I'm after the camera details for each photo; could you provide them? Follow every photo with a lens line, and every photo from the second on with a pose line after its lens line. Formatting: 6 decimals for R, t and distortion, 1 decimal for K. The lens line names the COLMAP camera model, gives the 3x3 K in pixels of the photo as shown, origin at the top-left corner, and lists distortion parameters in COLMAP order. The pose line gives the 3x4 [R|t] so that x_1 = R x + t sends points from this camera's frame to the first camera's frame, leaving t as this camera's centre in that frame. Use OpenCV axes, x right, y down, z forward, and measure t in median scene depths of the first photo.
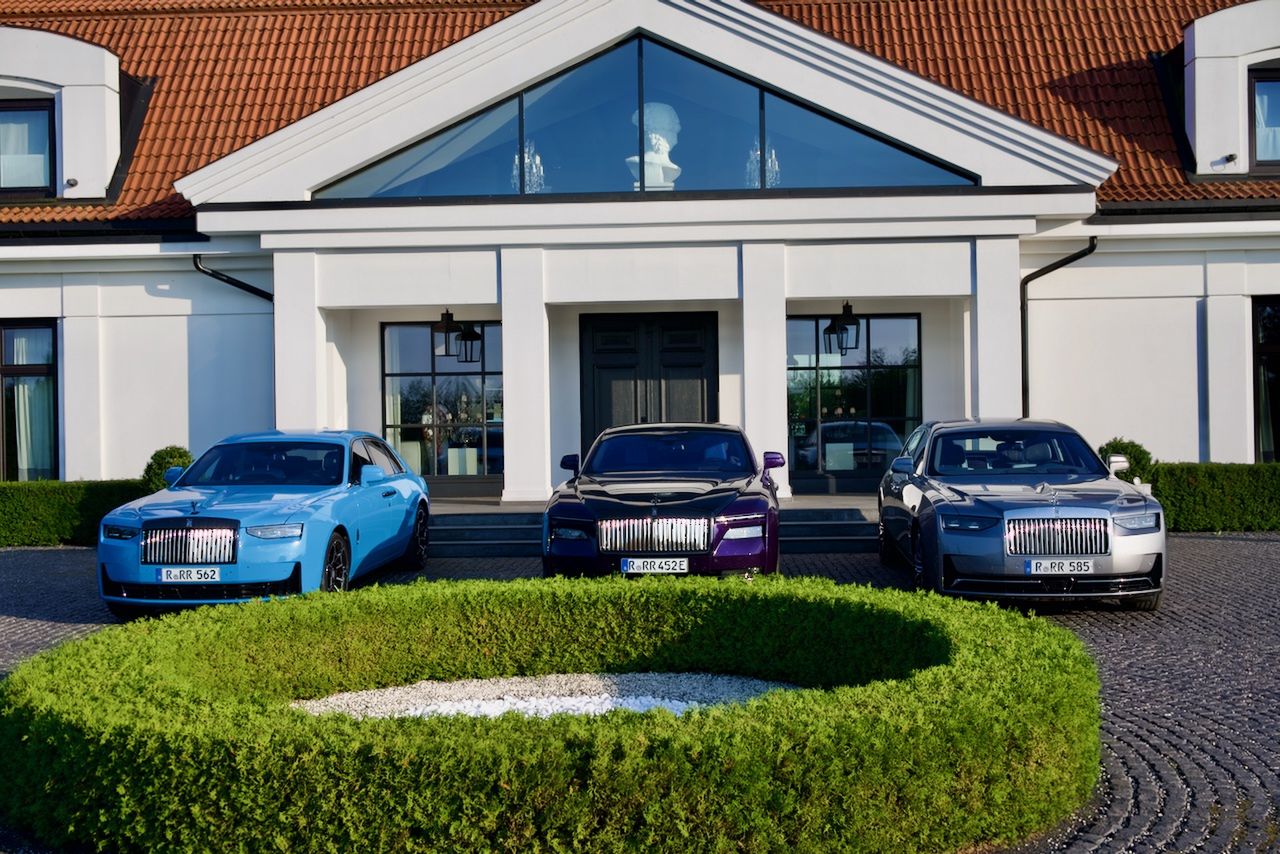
lens RADIAL K [[1458.0, 0, 640.0], [0, 1458.0, 427.0], [0, 0, 1]] dist [0.002734, -0.002406]
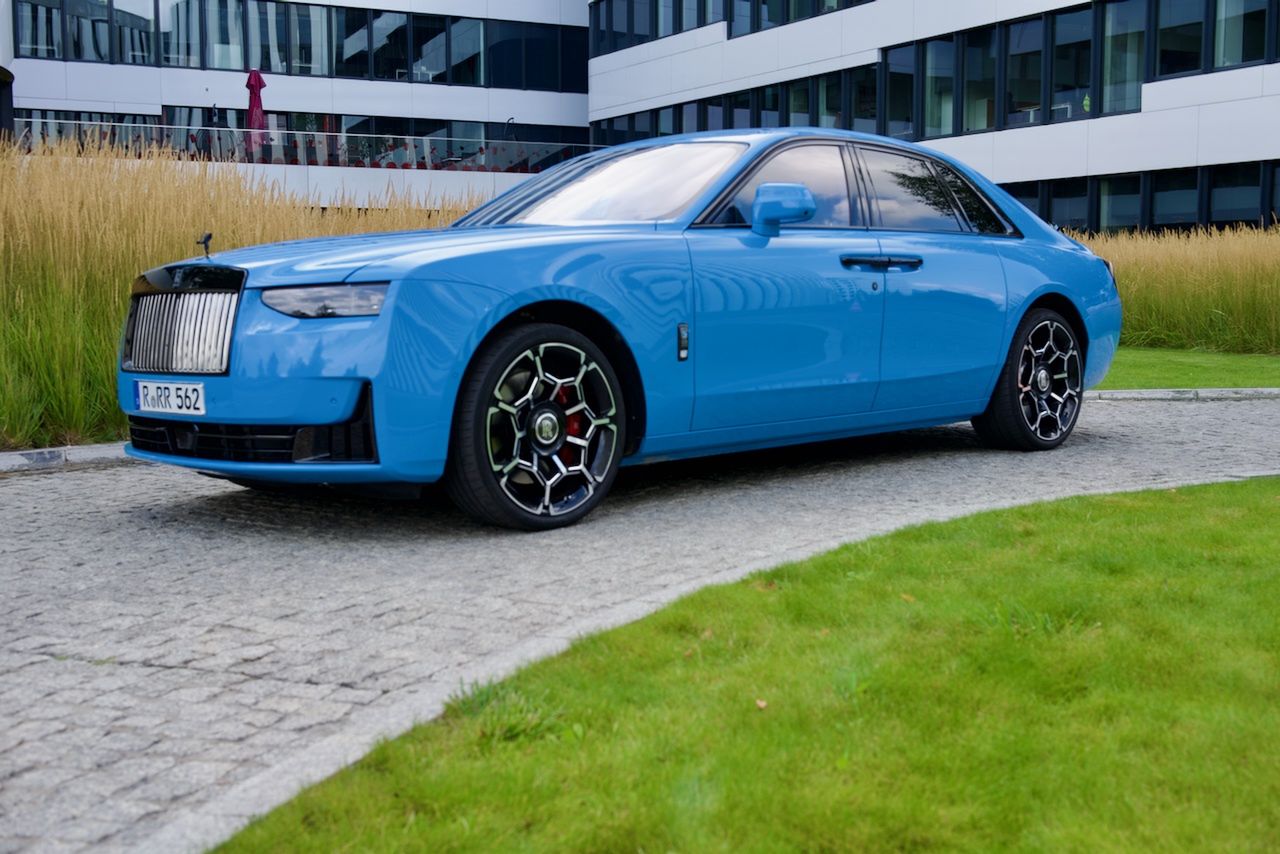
lens RADIAL K [[1458.0, 0, 640.0], [0, 1458.0, 427.0], [0, 0, 1]] dist [0.002734, -0.002406]
pose [[0.755559, 0.052767, -0.652952, 0.049435], [-0.004388, 0.997136, 0.075504, 0.046937], [0.655066, -0.054182, 0.753627, 0.468362]]
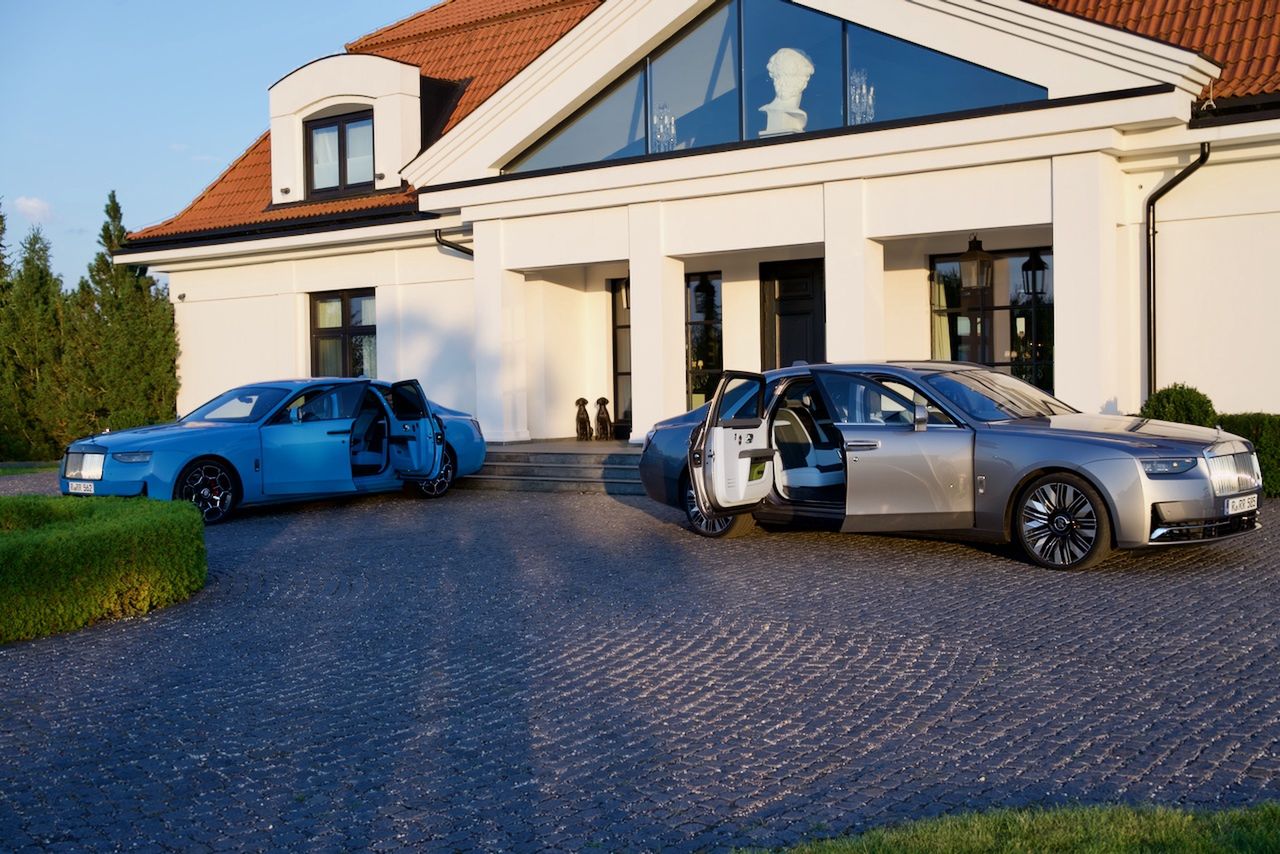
lens RADIAL K [[1458.0, 0, 640.0], [0, 1458.0, 427.0], [0, 0, 1]] dist [0.002734, -0.002406]
pose [[0.820916, 0.015547, -0.570838, 0.532961], [0.005685, 0.999357, 0.035395, 0.001086], [0.571021, -0.032302, 0.820300, 0.123144]]
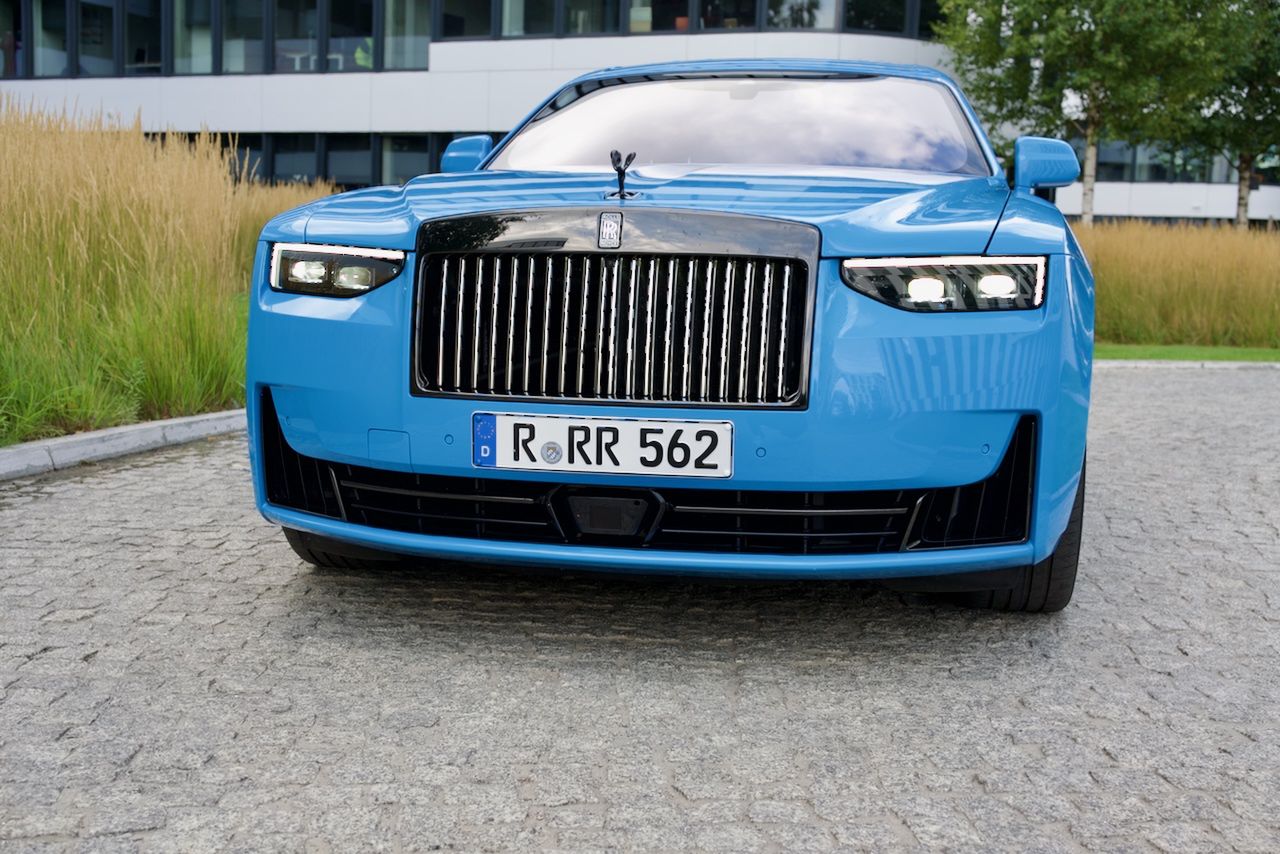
lens RADIAL K [[1458.0, 0, 640.0], [0, 1458.0, 427.0], [0, 0, 1]] dist [0.002734, -0.002406]
pose [[0.993304, 0.042261, -0.107523, -0.170337], [-0.031881, 0.994823, 0.096489, 0.045826], [0.111044, -0.092415, 0.989509, 0.467298]]
